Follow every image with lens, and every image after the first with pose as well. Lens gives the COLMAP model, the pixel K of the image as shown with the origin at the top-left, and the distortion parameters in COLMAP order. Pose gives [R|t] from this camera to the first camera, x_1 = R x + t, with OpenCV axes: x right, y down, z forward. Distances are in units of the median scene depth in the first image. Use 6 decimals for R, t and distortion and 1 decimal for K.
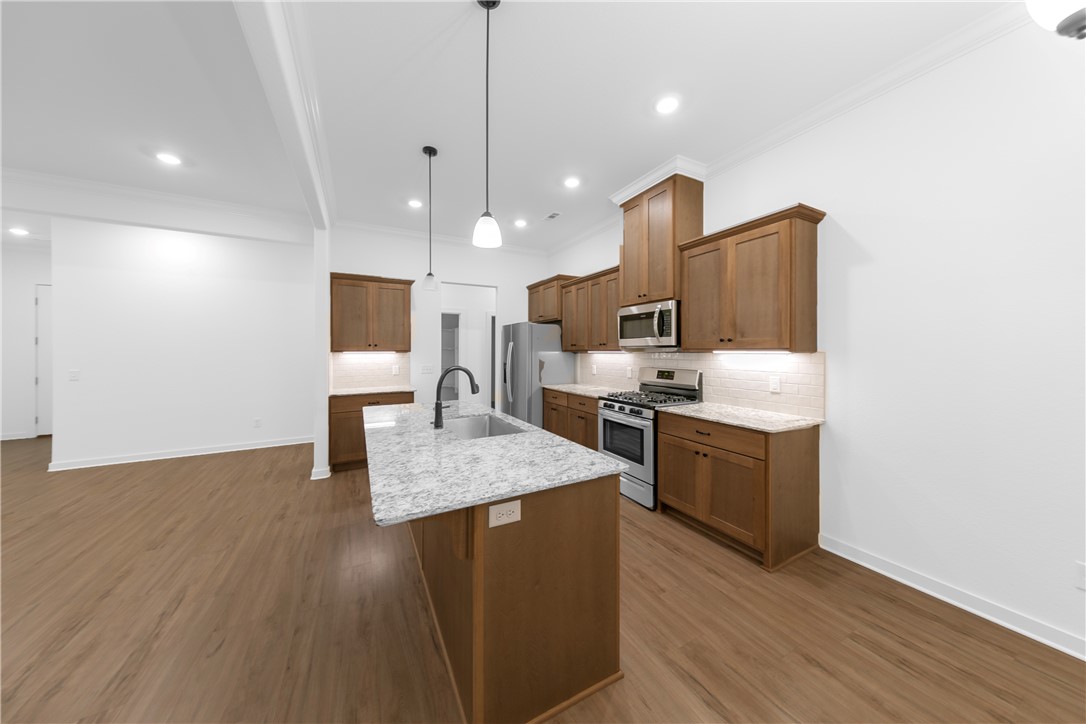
lens RADIAL K [[345.3, 0, 545.9], [0, 345.3, 354.7], [0, 0, 1]] dist [0.012408, -0.001429]
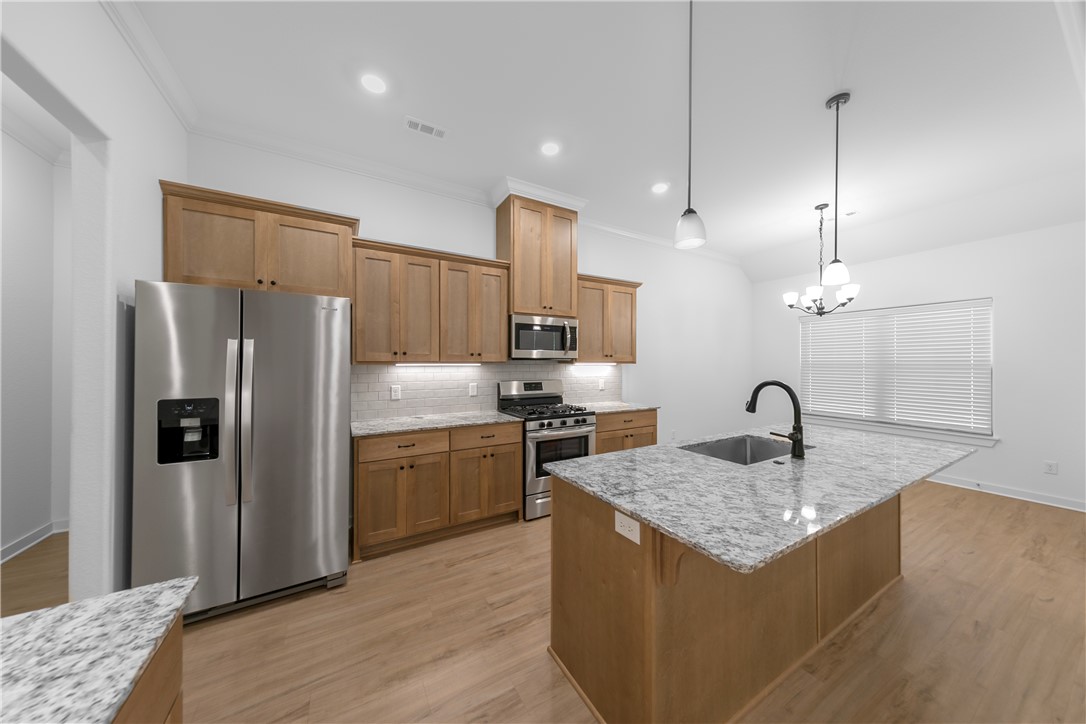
lens RADIAL K [[345.3, 0, 539.5], [0, 345.3, 367.9], [0, 0, 1]] dist [0.012408, -0.001429]
pose [[-0.031022, -0.010220, 0.999466, -0.833475], [0.008789, 0.999906, 0.010497, -0.009121], [-0.999480, 0.009109, -0.030929, 1.230350]]
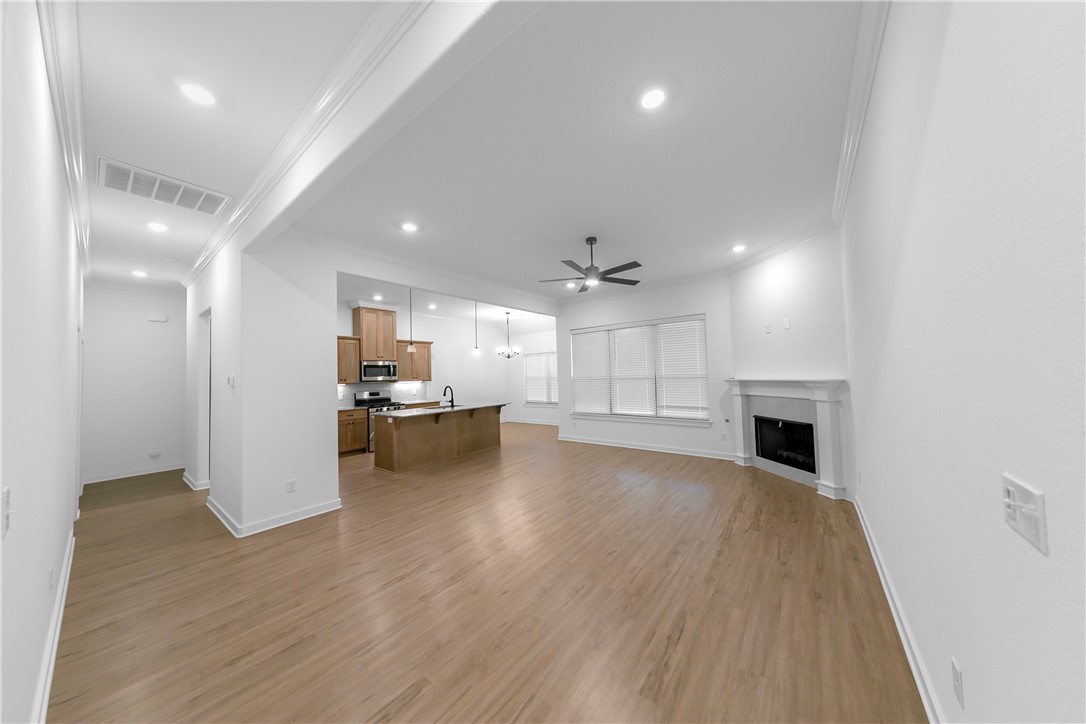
lens RADIAL K [[345.3, 0, 541.3], [0, 345.3, 365.2], [0, 0, 1]] dist [0.012408, -0.001429]
pose [[-0.401944, 0.041461, 0.914725, -2.450370], [0.039919, 0.998818, -0.027732, -0.021887], [-0.914794, 0.025368, -0.403124, 1.111986]]
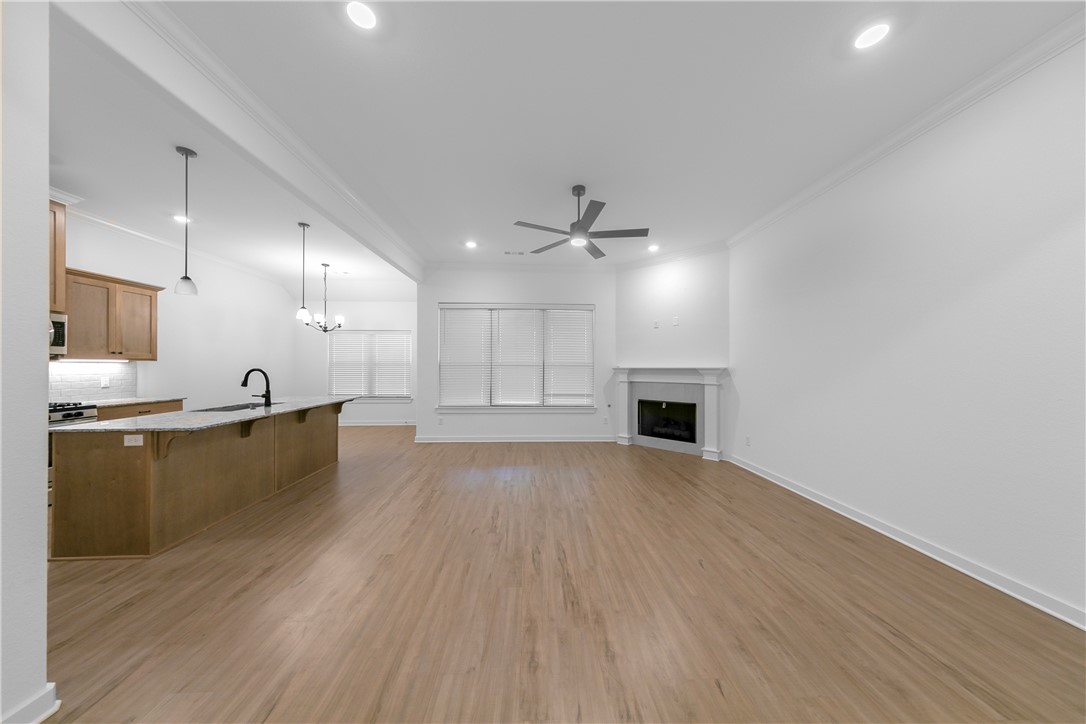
lens RADIAL K [[345.3, 0, 549.0], [0, 345.3, 362.4], [0, 0, 1]] dist [0.012408, -0.001429]
pose [[-0.901335, 0.006316, 0.433076, -1.666581], [0.006784, 0.999977, -0.000463, 0.011087], [-0.433069, 0.002521, -0.901357, 1.434922]]
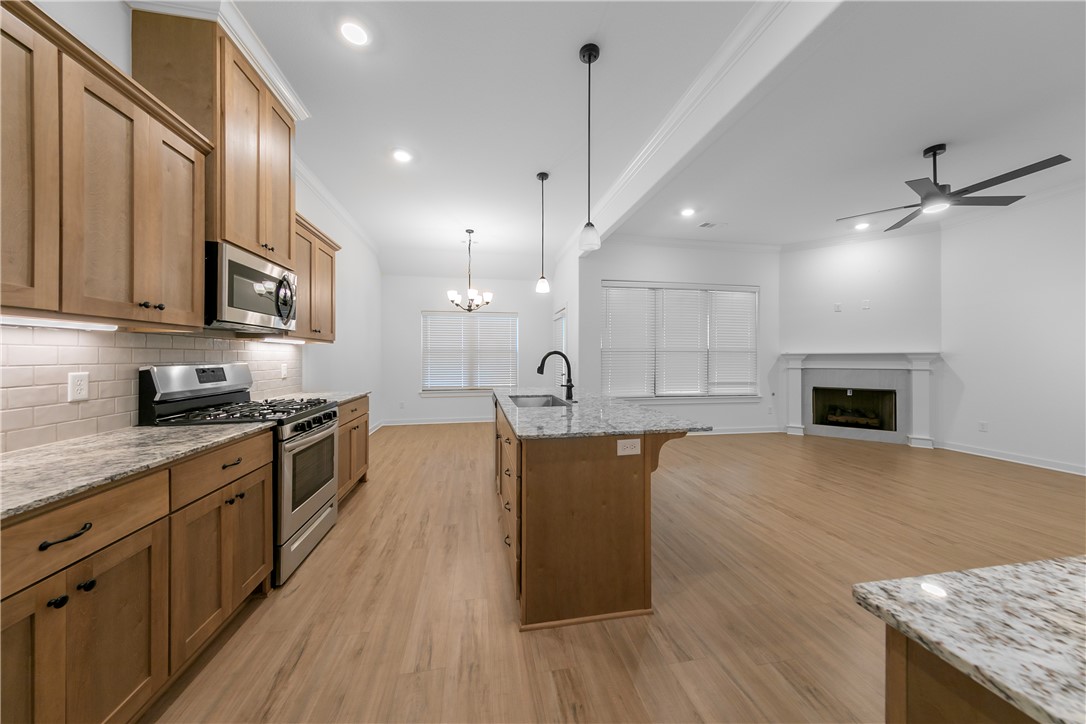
lens RADIAL K [[345.3, 0, 546.0], [0, 345.3, 360.0], [0, 0, 1]] dist [0.012408, -0.001429]
pose [[-0.951111, 0.000478, 0.308849, -0.469154], [0.007083, 0.999770, 0.020263, 0.030150], [-0.308768, 0.021460, -0.950895, 1.696137]]
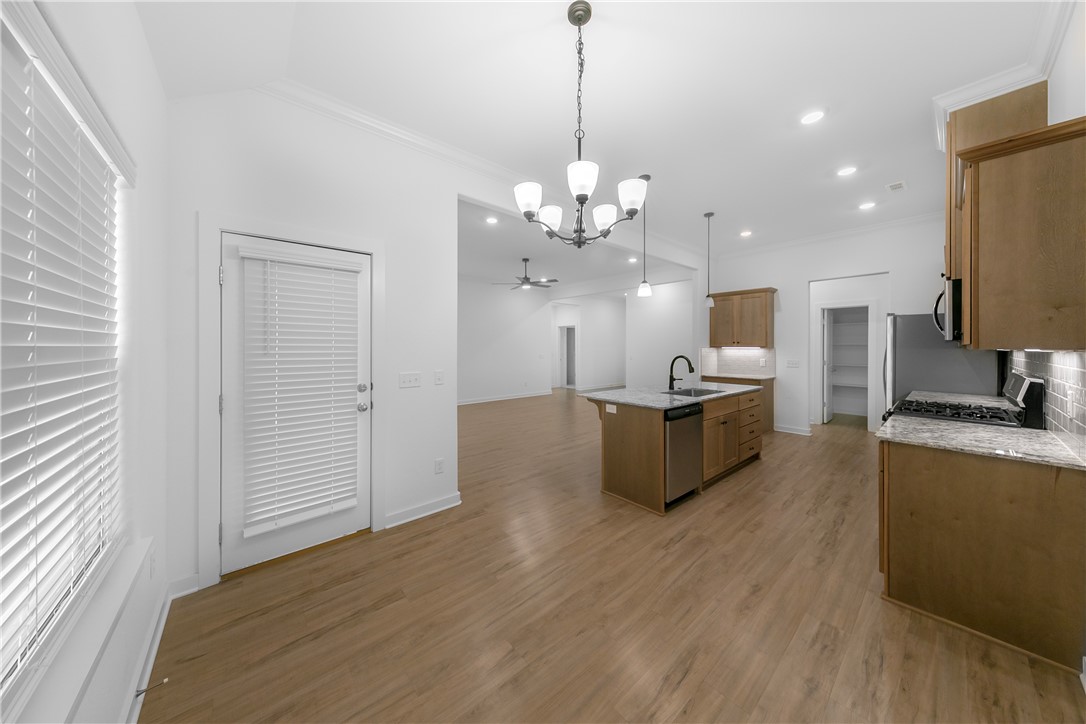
lens RADIAL K [[345.3, 0, 534.6], [0, 345.3, 350.9], [0, 0, 1]] dist [0.012408, -0.001429]
pose [[0.186547, 0.012437, -0.982367, 1.009797], [-0.012199, 0.999872, 0.010342, 0.000976], [0.982370, 0.010054, 0.186675, -0.026725]]
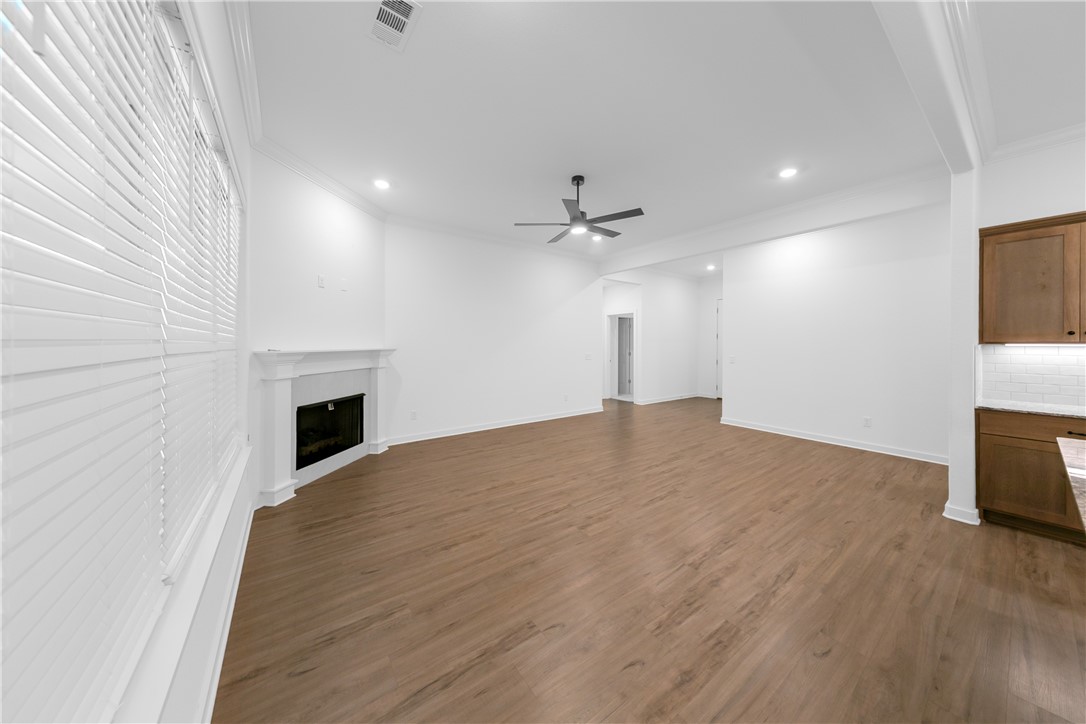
lens RADIAL K [[345.3, 0, 541.9], [0, 345.3, 339.8], [0, 0, 1]] dist [0.012408, -0.001429]
pose [[0.126701, -0.009436, -0.991896, -0.050286], [-0.016186, 0.999802, -0.011579, 0.007635], [0.991809, 0.017522, 0.126523, 0.064165]]
